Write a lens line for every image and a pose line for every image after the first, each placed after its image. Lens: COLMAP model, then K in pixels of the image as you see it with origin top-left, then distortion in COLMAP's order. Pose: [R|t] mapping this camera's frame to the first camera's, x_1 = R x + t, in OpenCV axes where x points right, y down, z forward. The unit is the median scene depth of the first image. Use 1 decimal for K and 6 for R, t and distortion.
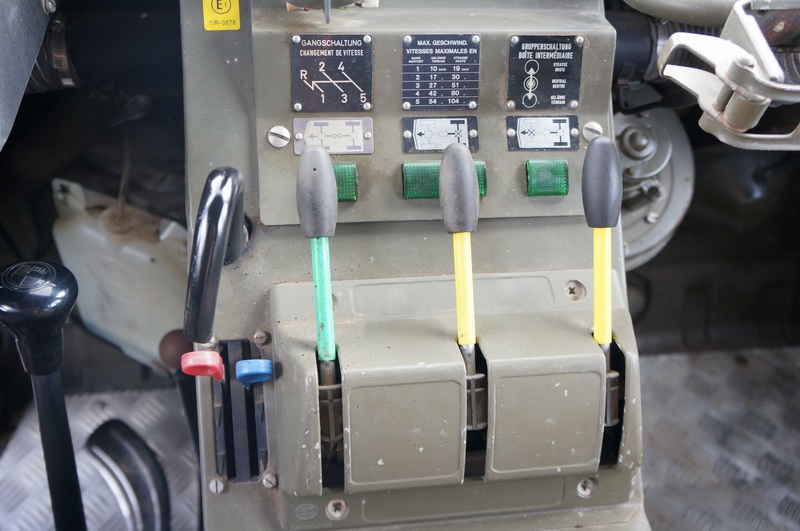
lens RADIAL K [[818.0, 0, 400.0], [0, 818.0, 265.5], [0, 0, 1]] dist [-0.073185, 0.233367]
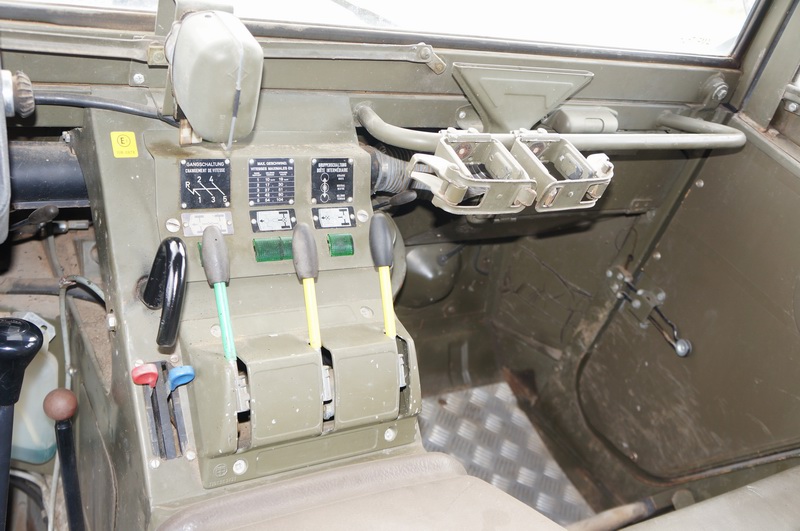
lens RADIAL K [[818.0, 0, 400.0], [0, 818.0, 265.5], [0, 0, 1]] dist [-0.073185, 0.233367]
pose [[0.916118, -0.062571, 0.395995, -0.358562], [0.127011, 0.982164, -0.138645, 0.173491], [-0.380257, 0.177311, 0.907726, -0.502408]]
